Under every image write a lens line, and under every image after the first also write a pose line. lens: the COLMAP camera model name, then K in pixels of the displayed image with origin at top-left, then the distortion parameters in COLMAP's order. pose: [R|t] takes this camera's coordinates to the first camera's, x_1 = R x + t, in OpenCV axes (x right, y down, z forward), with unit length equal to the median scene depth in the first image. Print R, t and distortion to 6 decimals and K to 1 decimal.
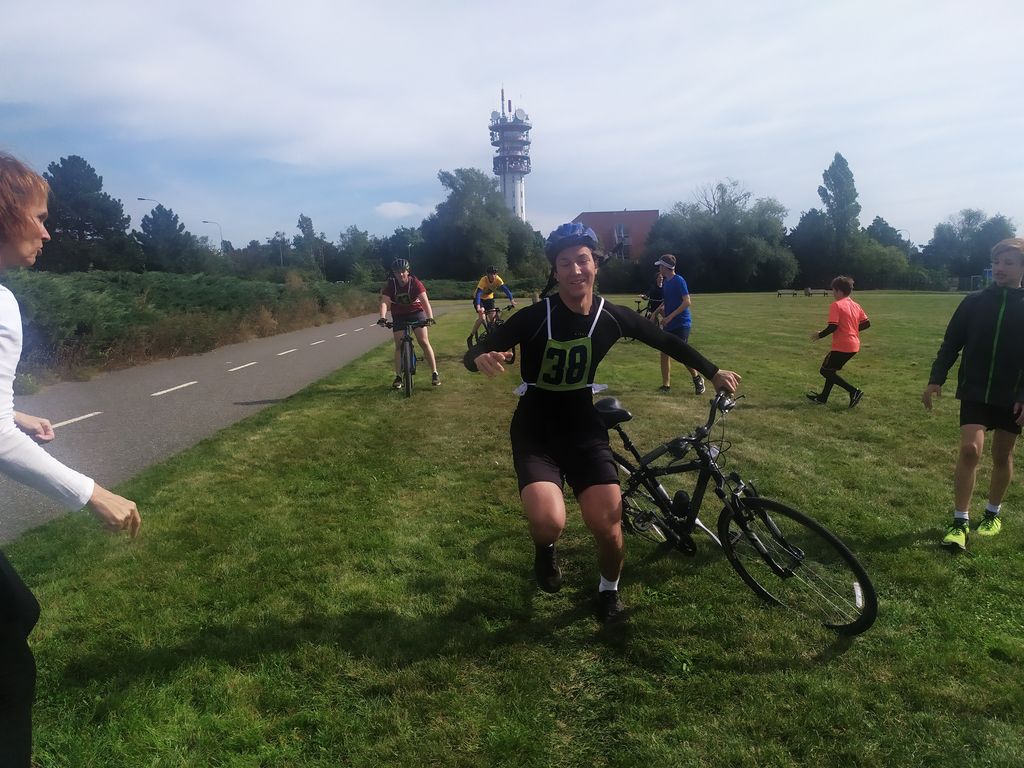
lens RADIAL K [[776.8, 0, 499.6], [0, 776.8, 400.9], [0, 0, 1]] dist [0.058779, -0.051172]
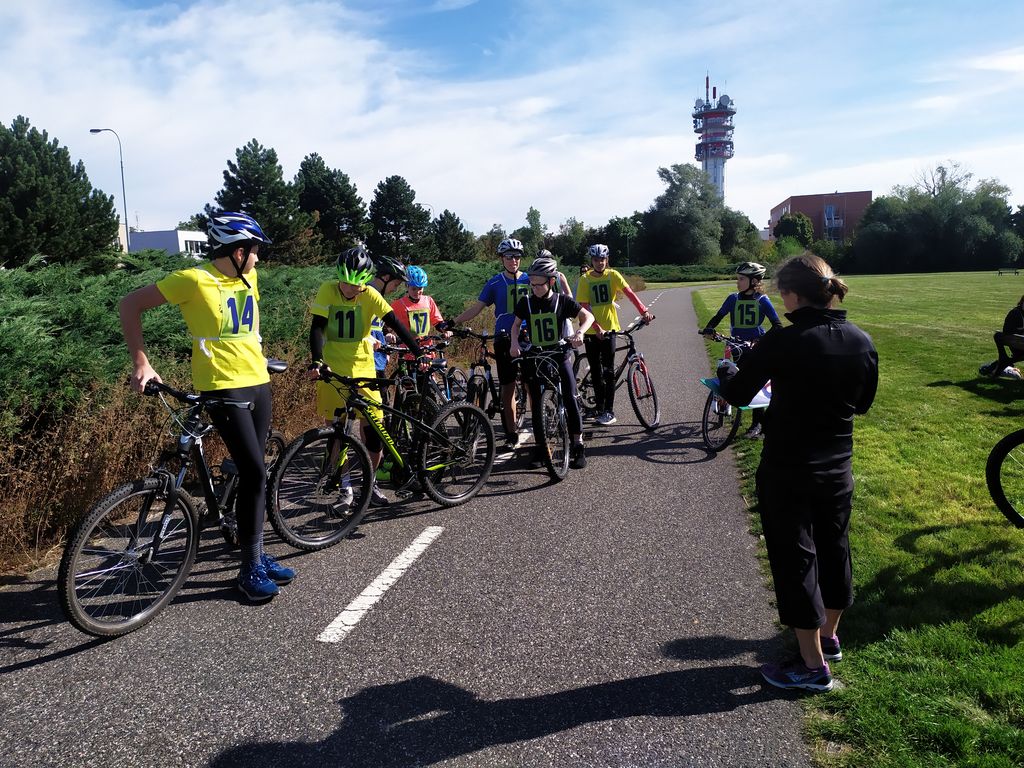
lens RADIAL K [[750.4, 0, 512.9], [0, 750.4, 391.4], [0, 0, 1]] dist [0.058400, -0.067957]
pose [[0.973205, 0.023728, -0.228713, -0.037591], [-0.021046, 0.999678, 0.014161, 0.019002], [0.228976, -0.008968, 0.973391, -0.128714]]
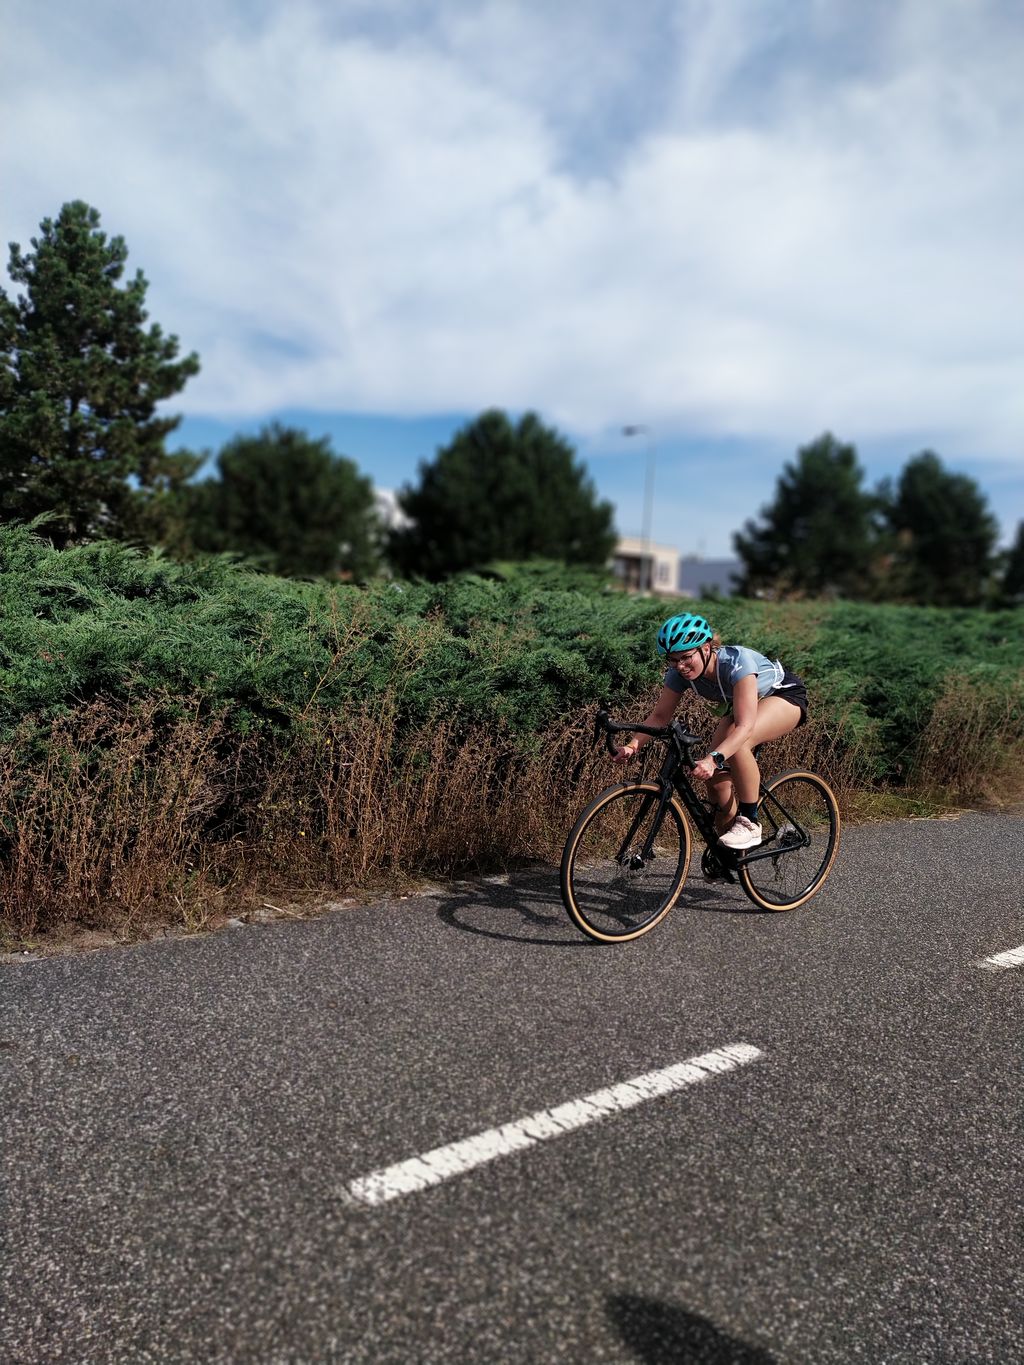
lens RADIAL K [[1035.5, 0, 510.7], [0, 1035.5, 669.1], [0, 0, 1]] dist [0.058779, -0.051172]
pose [[0.638008, 0.085799, -0.765235, -0.032327], [-0.172441, 0.984454, -0.033394, 0.013272], [0.750473, 0.153263, 0.642885, -0.079480]]
